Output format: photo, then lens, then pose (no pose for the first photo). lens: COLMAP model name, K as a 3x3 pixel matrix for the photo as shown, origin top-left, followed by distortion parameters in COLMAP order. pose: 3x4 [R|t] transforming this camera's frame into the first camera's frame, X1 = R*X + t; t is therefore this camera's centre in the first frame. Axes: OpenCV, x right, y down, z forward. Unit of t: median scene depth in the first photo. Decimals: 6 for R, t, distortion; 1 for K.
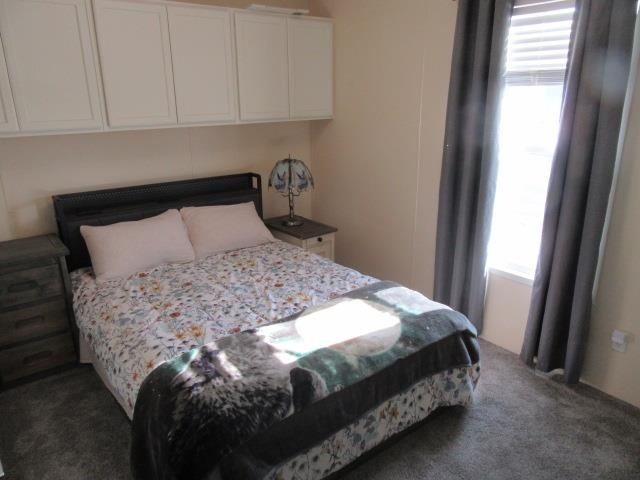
lens RADIAL K [[470.2, 0, 320.3], [0, 470.2, 239.8], [0, 0, 1]] dist [-0.002813, -0.003706]
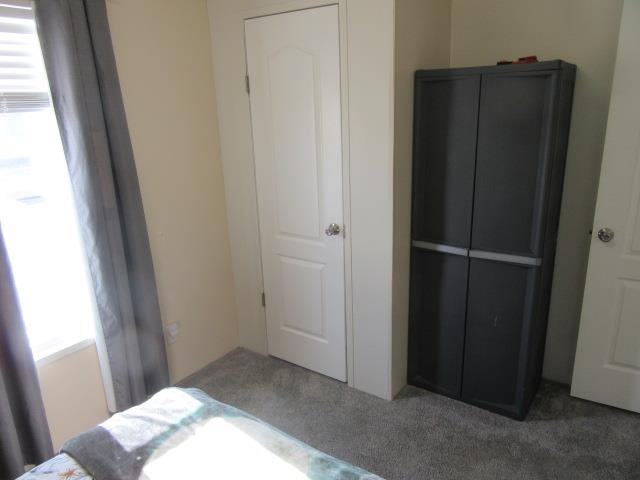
lens RADIAL K [[470.2, 0, 320.9], [0, 470.2, 241.0], [0, 0, 1]] dist [-0.002813, -0.003706]
pose [[-0.277803, -0.256482, 0.925766, -0.446962], [0.322171, 0.883012, 0.341314, -0.251235], [-0.905004, 0.393072, -0.162672, 0.777937]]
